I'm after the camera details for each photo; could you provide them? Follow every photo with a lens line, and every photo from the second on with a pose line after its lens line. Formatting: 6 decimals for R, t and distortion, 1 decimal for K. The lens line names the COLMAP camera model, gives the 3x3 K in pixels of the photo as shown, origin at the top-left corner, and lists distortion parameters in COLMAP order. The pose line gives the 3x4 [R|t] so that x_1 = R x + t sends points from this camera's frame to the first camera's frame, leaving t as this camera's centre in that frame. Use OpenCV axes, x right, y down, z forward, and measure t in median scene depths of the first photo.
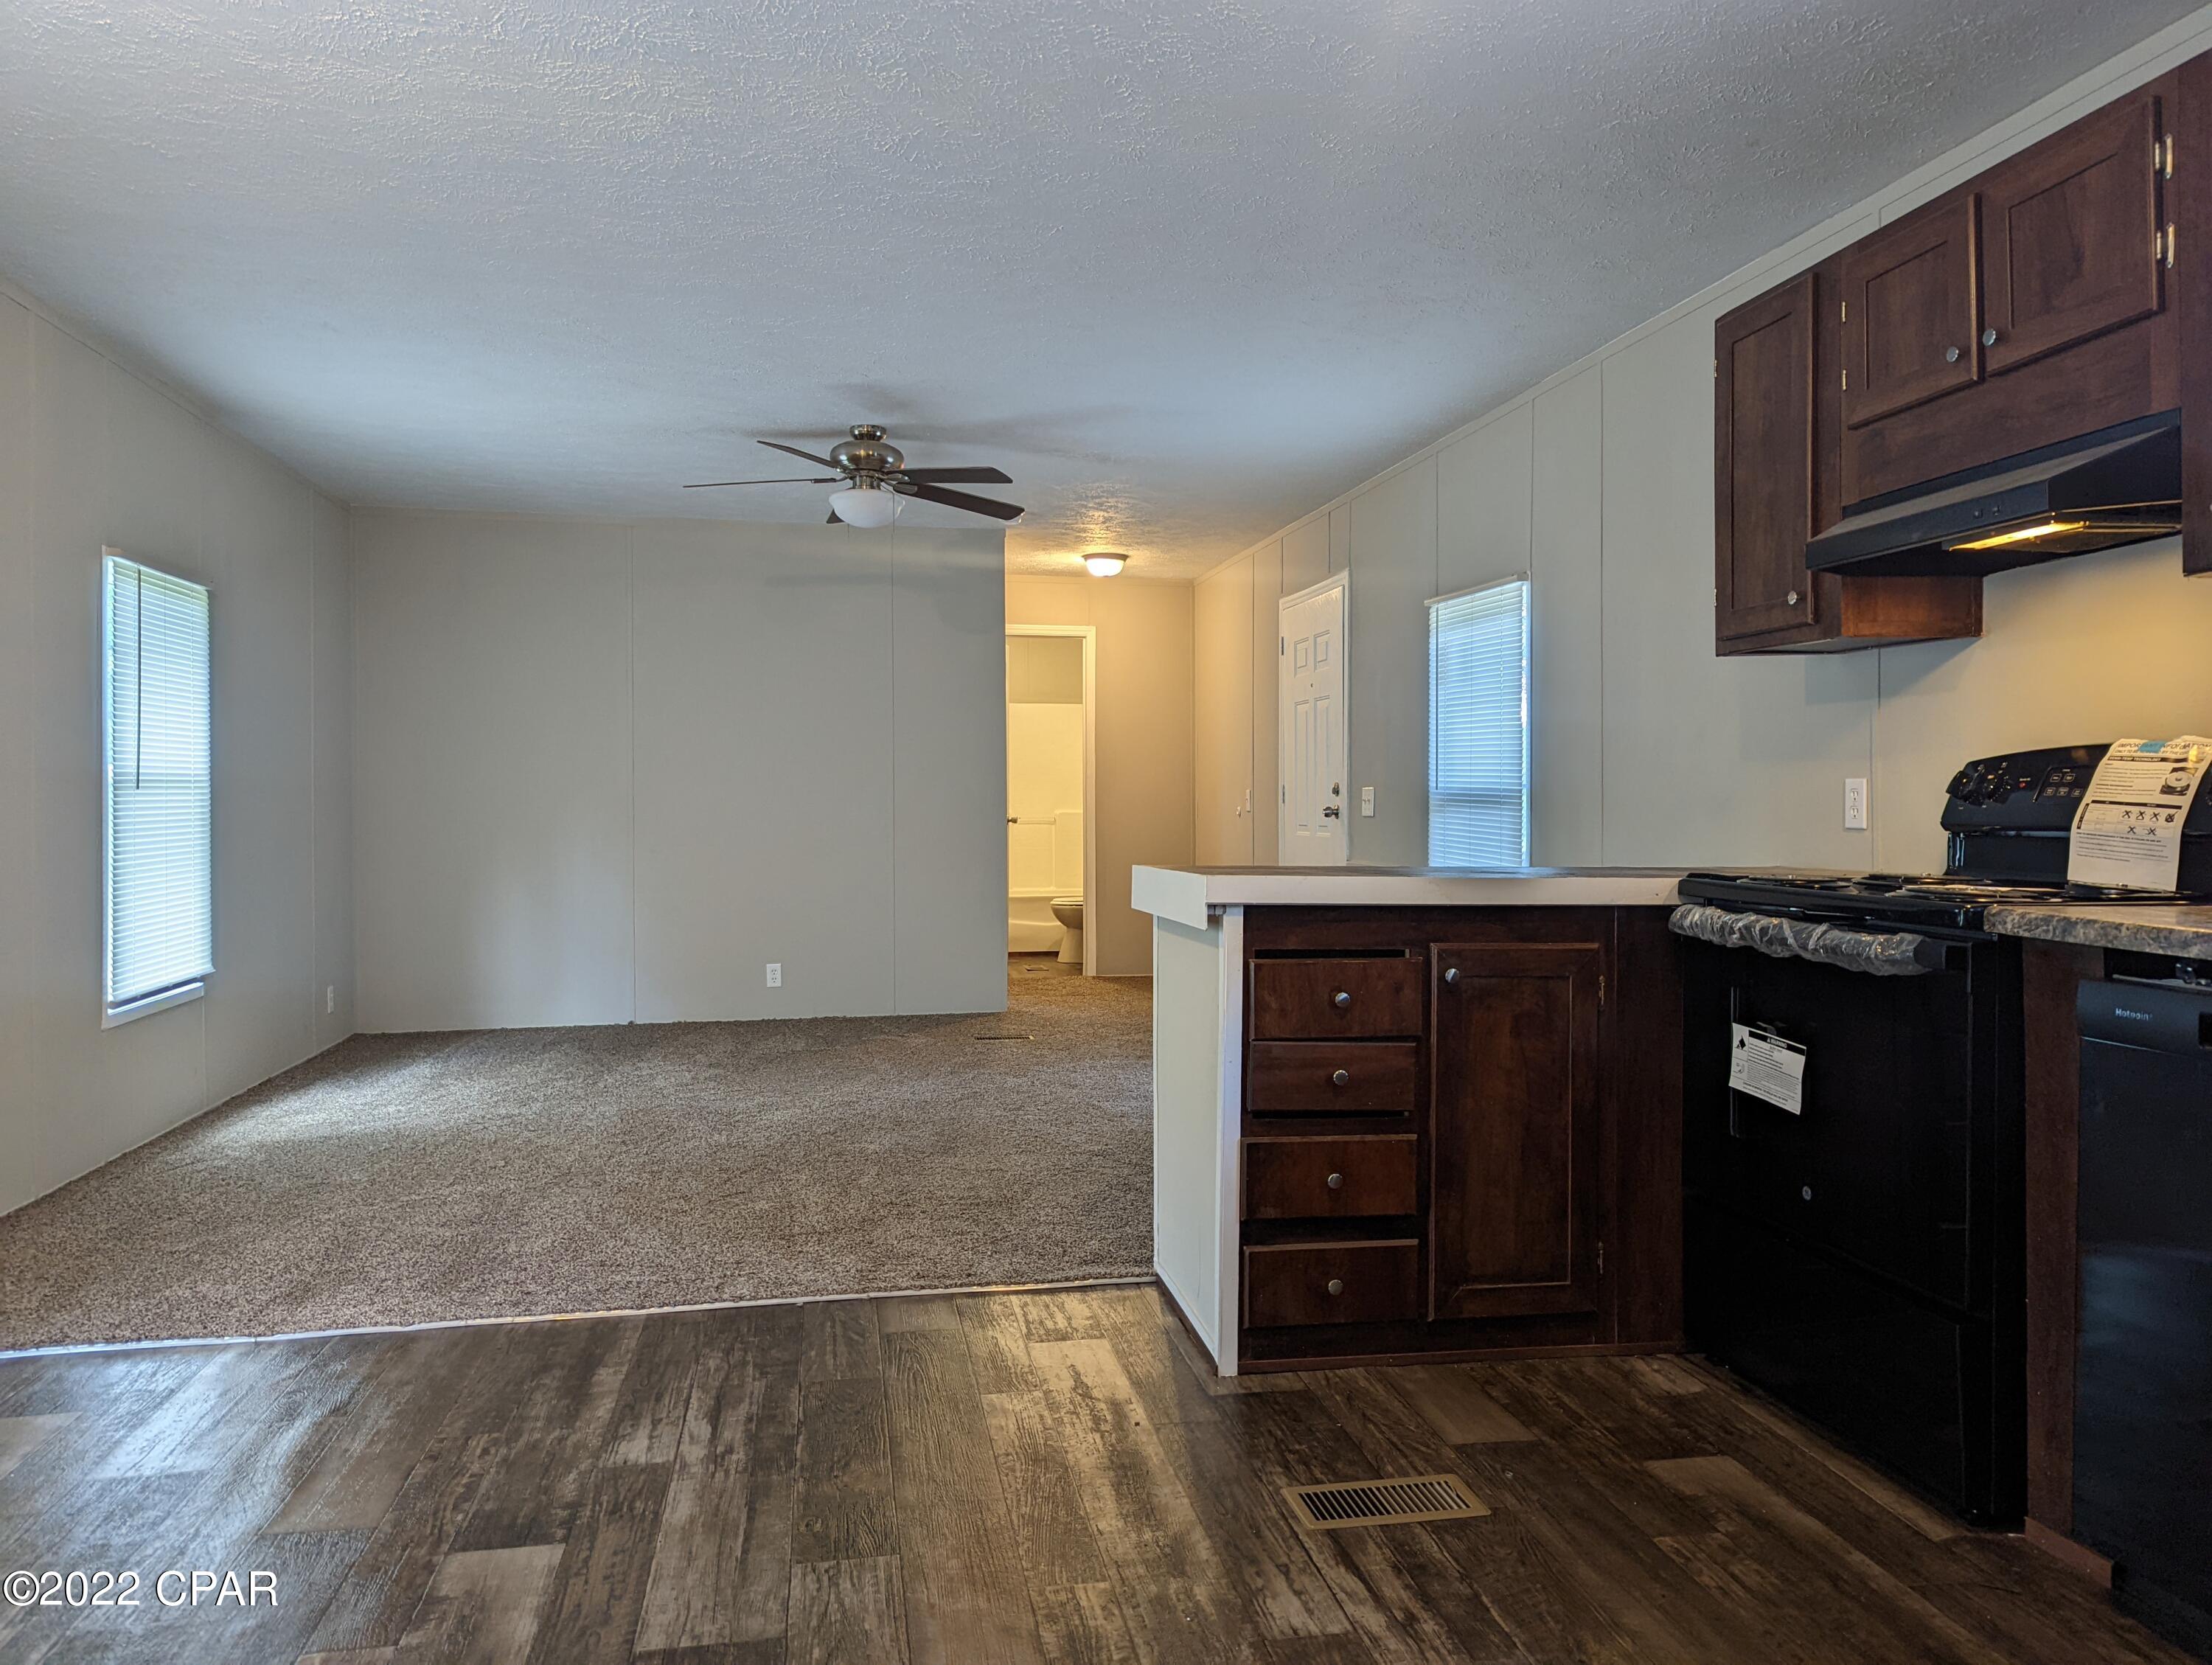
lens RADIAL K [[1552.2, 0, 1120.1], [0, 1552.2, 823.3], [0, 0, 1]] dist [0.052602, -0.045134]
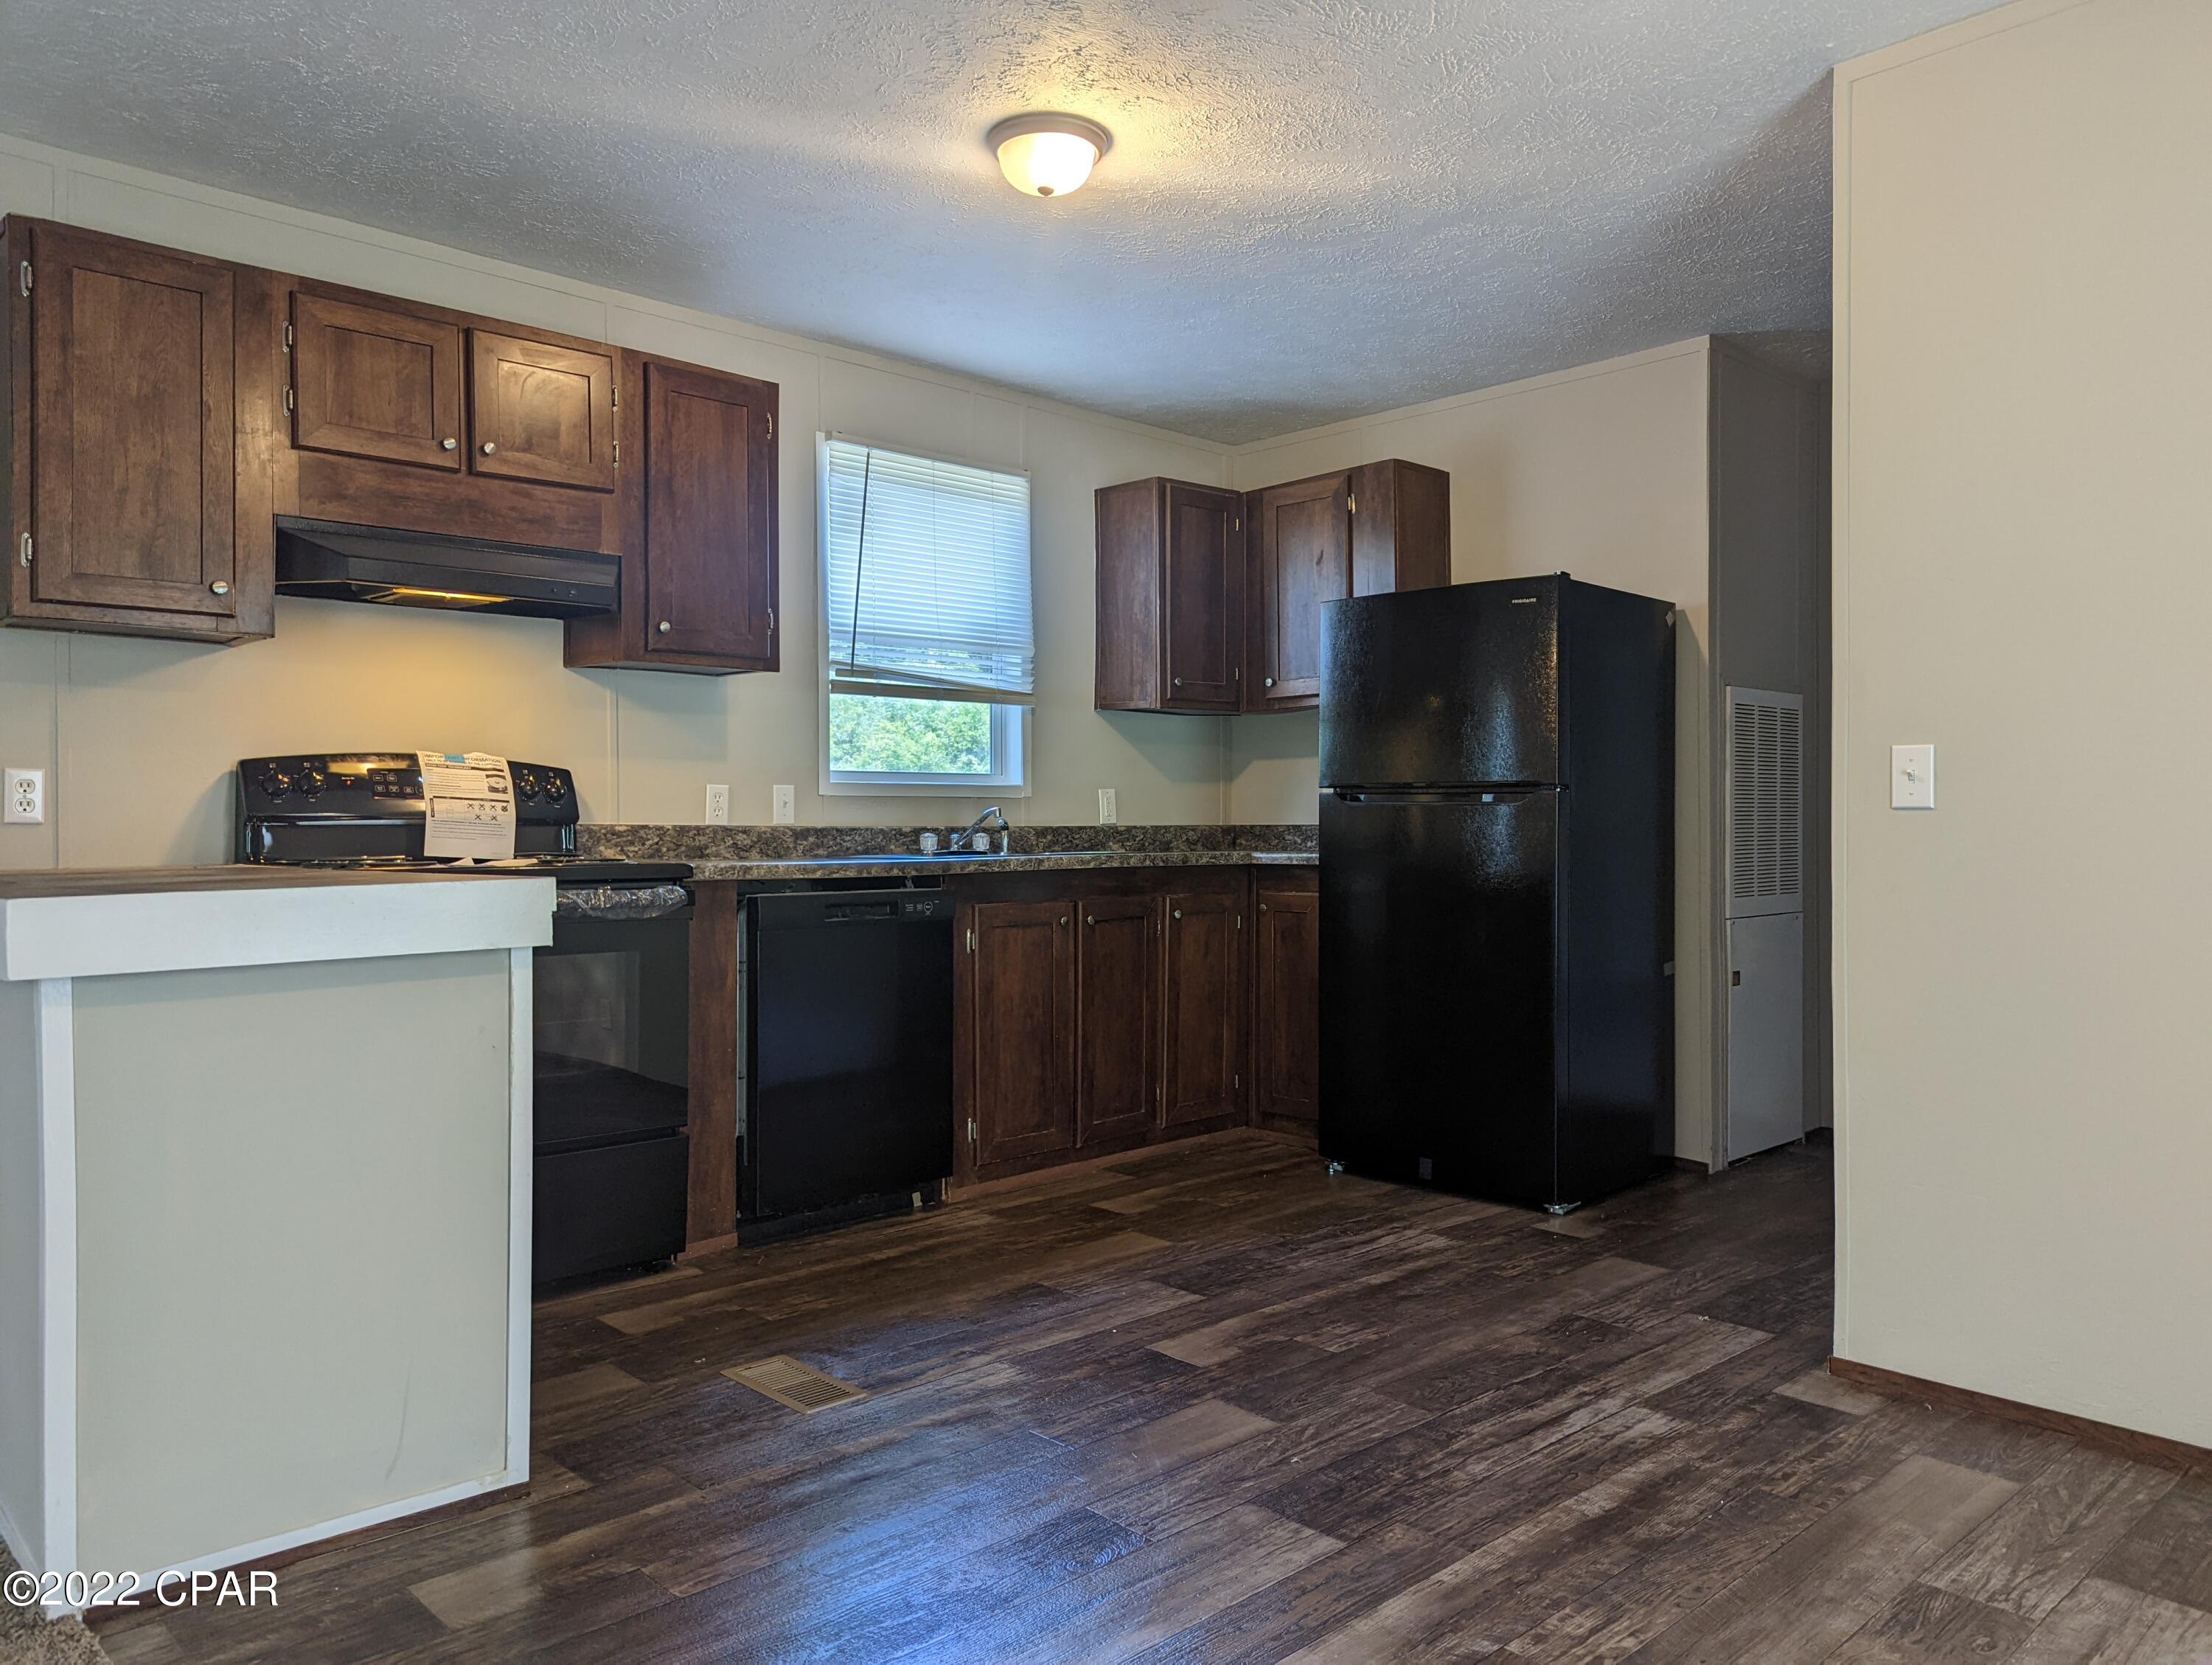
lens RADIAL K [[1552.2, 0, 1121.4], [0, 1552.2, 824.3], [0, 0, 1]] dist [0.052602, -0.045134]
pose [[-0.539051, -0.008021, 0.842235, -0.923880], [0.007669, 0.999866, 0.014430, -0.009979], [-0.842238, 0.014238, -0.538918, 1.731464]]
